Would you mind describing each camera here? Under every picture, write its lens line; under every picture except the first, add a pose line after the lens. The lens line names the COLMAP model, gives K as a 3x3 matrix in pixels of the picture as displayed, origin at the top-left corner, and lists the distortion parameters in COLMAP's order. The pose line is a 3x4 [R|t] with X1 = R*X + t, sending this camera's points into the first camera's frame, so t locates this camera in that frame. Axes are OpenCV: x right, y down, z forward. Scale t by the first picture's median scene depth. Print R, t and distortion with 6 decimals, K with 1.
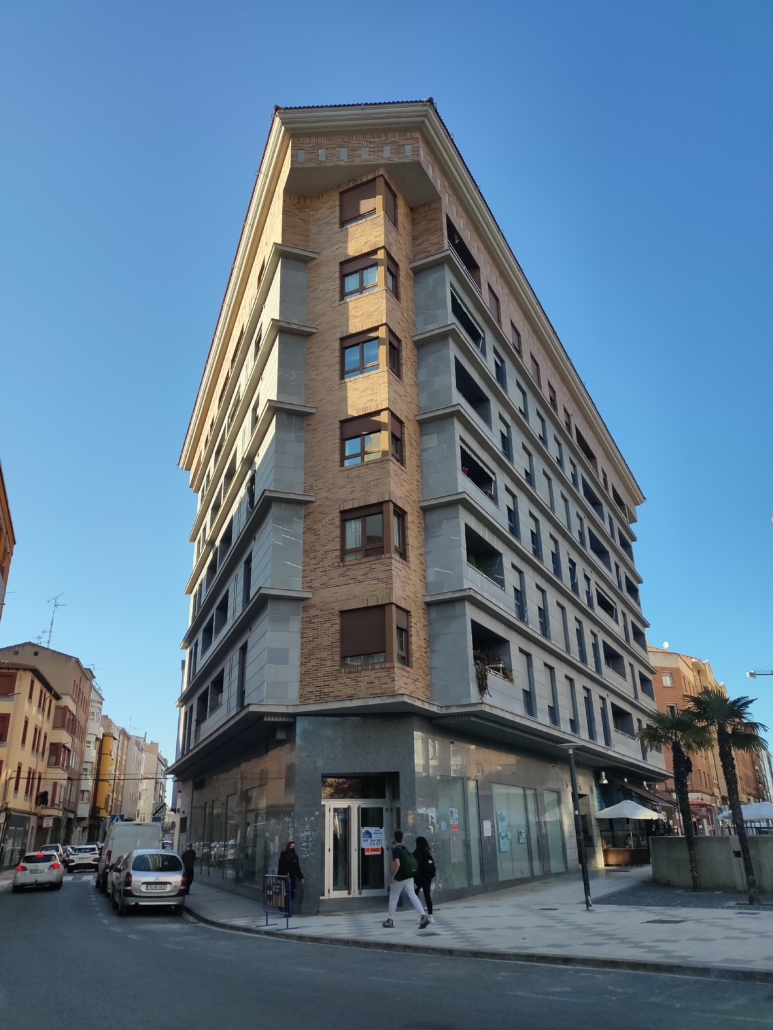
lens RADIAL K [[787.0, 0, 386.5], [0, 787.0, 515.0], [0, 0, 1]] dist [0.069762, -0.045984]
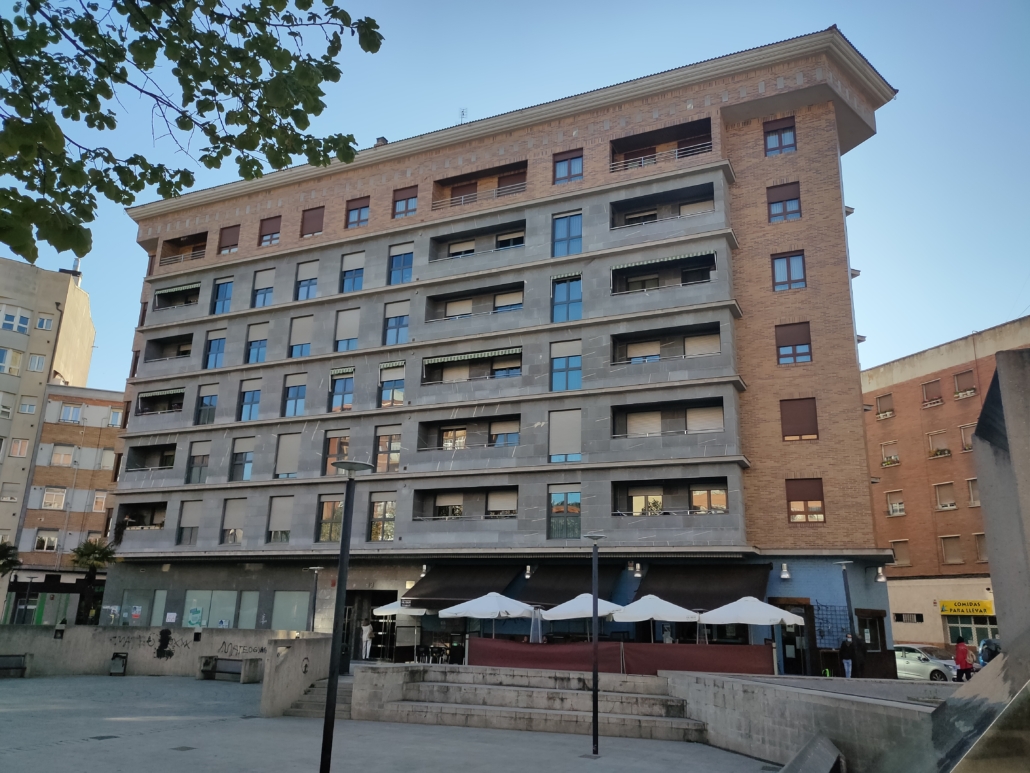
lens RADIAL K [[787.0, 0, 515.0], [0, 787.0, 386.5], [0, 0, 1]] dist [0.069762, -0.045984]
pose [[0.031332, -0.255047, -0.966421, 1.819214], [0.348905, 0.908863, -0.228545, 0.587949], [0.936634, -0.330029, 0.117464, 1.629140]]
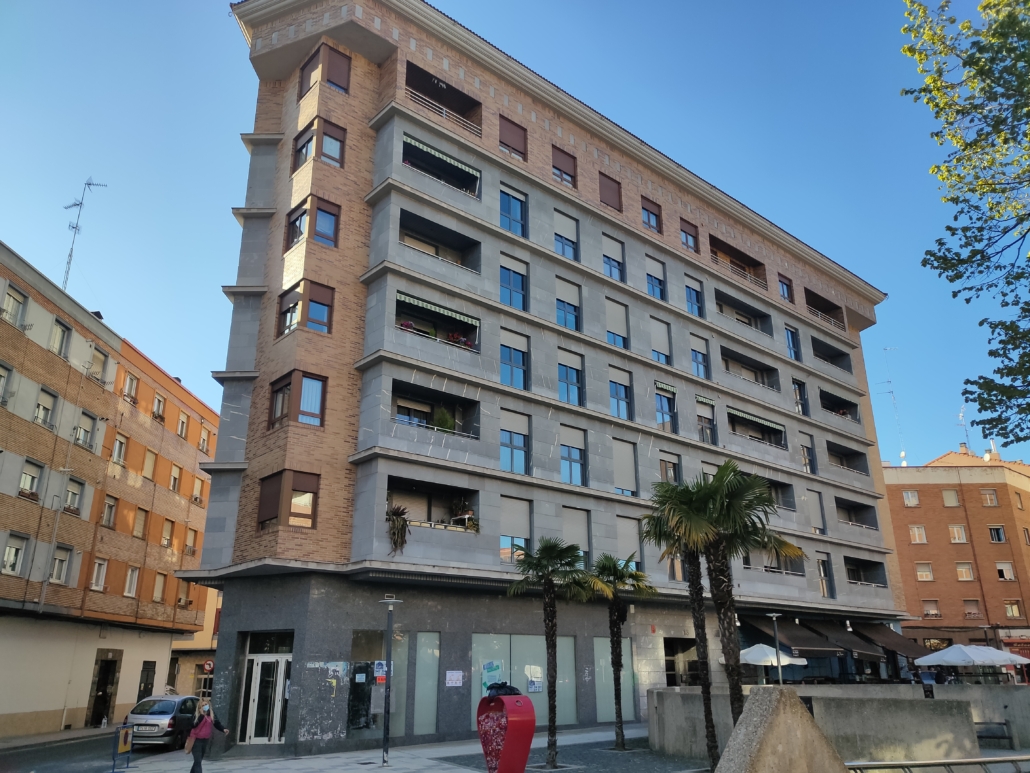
lens RADIAL K [[787.0, 0, 515.0], [0, 787.0, 386.5], [0, 0, 1]] dist [0.069762, -0.045984]
pose [[0.930602, -0.112878, -0.348193, 0.541573], [0.129002, 0.991368, 0.023393, 0.014509], [0.342547, -0.066687, 0.937131, 0.104636]]
